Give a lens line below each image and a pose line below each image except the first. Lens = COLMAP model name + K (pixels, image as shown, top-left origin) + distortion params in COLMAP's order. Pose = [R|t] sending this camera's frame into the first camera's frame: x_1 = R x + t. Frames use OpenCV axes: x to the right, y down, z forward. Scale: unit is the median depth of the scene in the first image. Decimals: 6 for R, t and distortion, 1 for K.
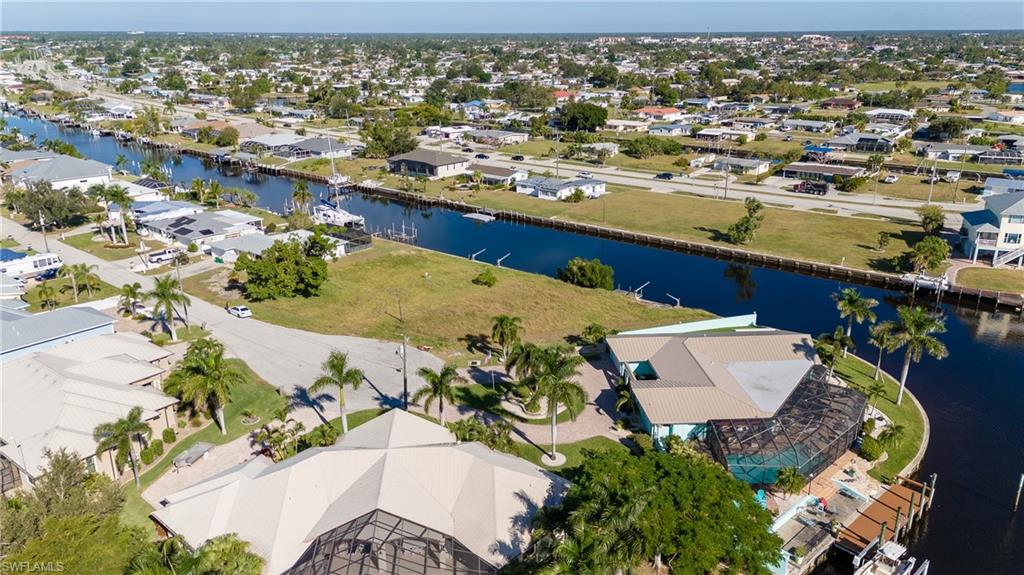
lens RADIAL K [[747.9, 0, 512.0], [0, 747.9, 287.5], [0, 0, 1]] dist [0.081037, -0.087674]
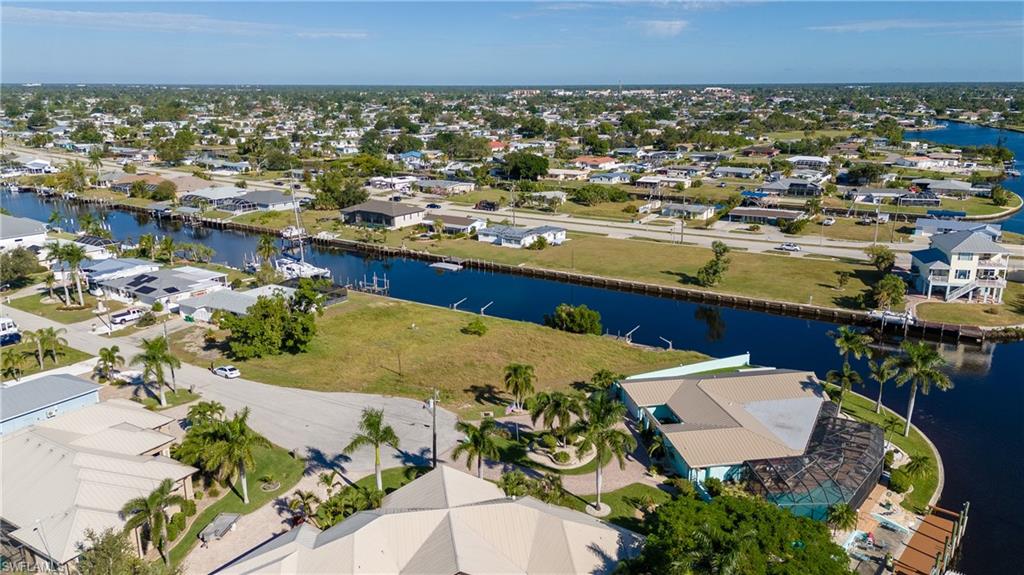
lens RADIAL K [[747.9, 0, 512.0], [0, 747.9, 287.5], [0, 0, 1]] dist [0.081037, -0.087674]
pose [[0.994002, -0.028624, 0.105551, -0.058620], [0.035213, 0.997511, -0.061093, -0.002104], [-0.103539, 0.064443, 0.992536, 0.004160]]
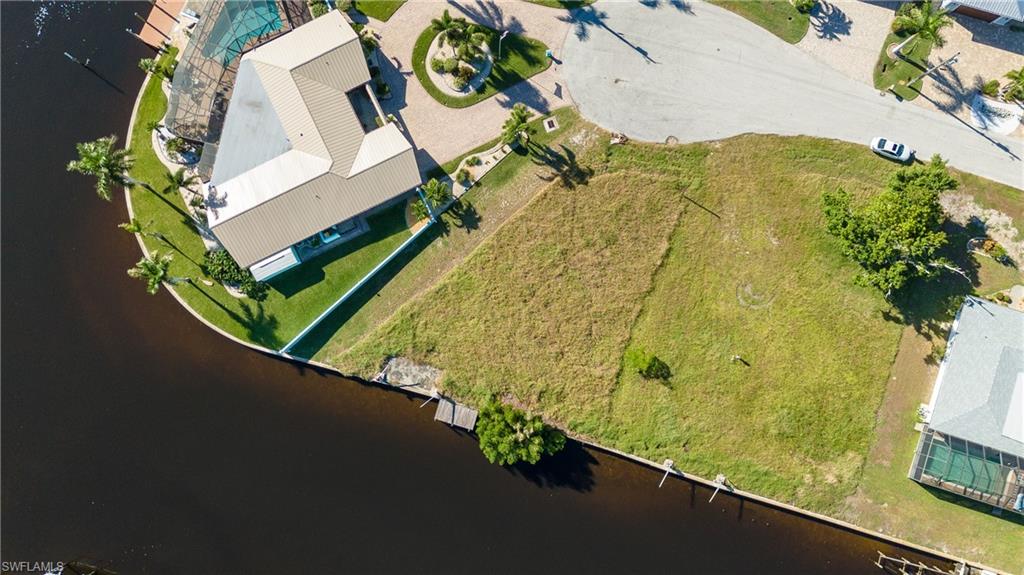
lens RADIAL K [[747.9, 0, 512.0], [0, 747.9, 287.5], [0, 0, 1]] dist [0.081037, -0.087674]
pose [[-0.928918, 0.370238, -0.005865, 0.038677], [-0.102416, -0.241673, 0.964938, -0.429891], [0.355839, 0.896949, 0.262413, 0.459812]]
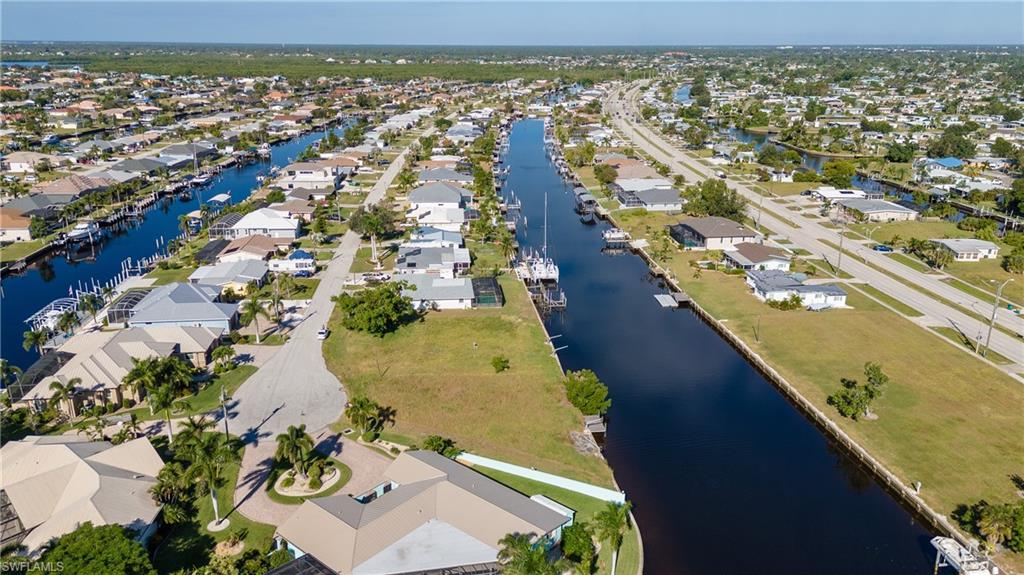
lens RADIAL K [[747.9, 0, 512.0], [0, 747.9, 287.5], [0, 0, 1]] dist [0.081037, -0.087674]
pose [[0.710792, 0.220128, -0.668070, 0.425962], [-0.229939, 0.970305, 0.075070, -0.128823], [0.664757, 0.100256, 0.740302, 0.145582]]
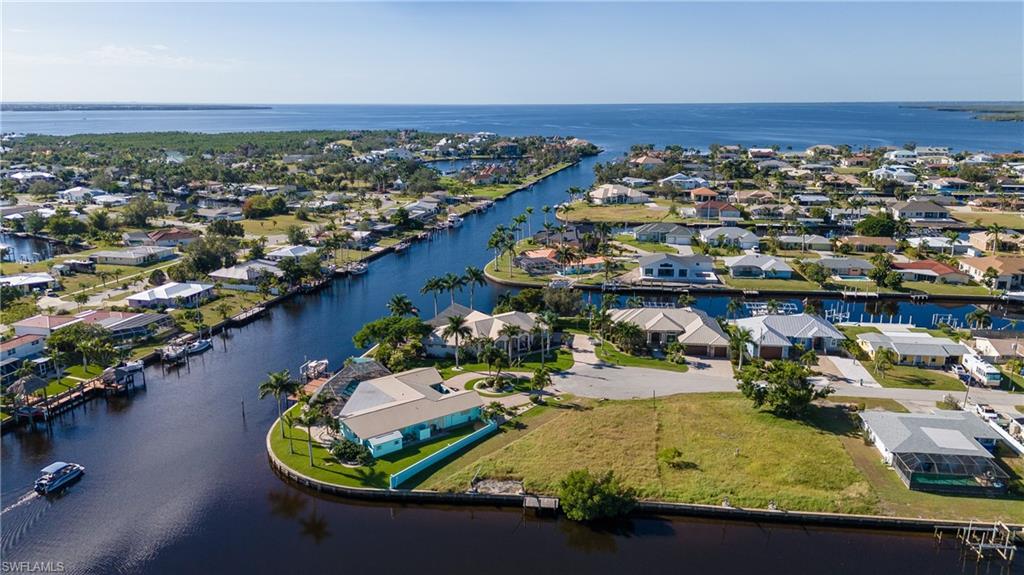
lens RADIAL K [[747.9, 0, 512.0], [0, 747.9, 287.5], [0, 0, 1]] dist [0.081037, -0.087674]
pose [[-0.844757, 0.130299, -0.519044, 0.381466], [-0.169000, 0.855317, 0.489768, -0.395856], [0.507764, 0.501454, -0.700514, 0.938372]]
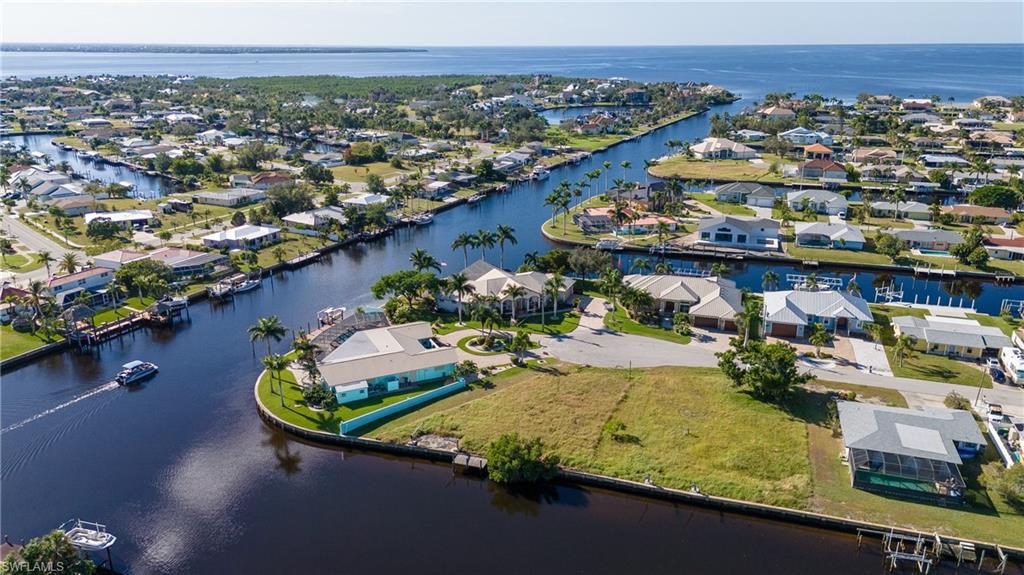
lens RADIAL K [[747.9, 0, 512.0], [0, 747.9, 287.5], [0, 0, 1]] dist [0.081037, -0.087674]
pose [[-0.933406, 0.112044, -0.340879, 0.248546], [-0.113097, 0.809709, 0.575830, -0.435548], [0.340531, 0.576036, -0.743116, 1.002240]]
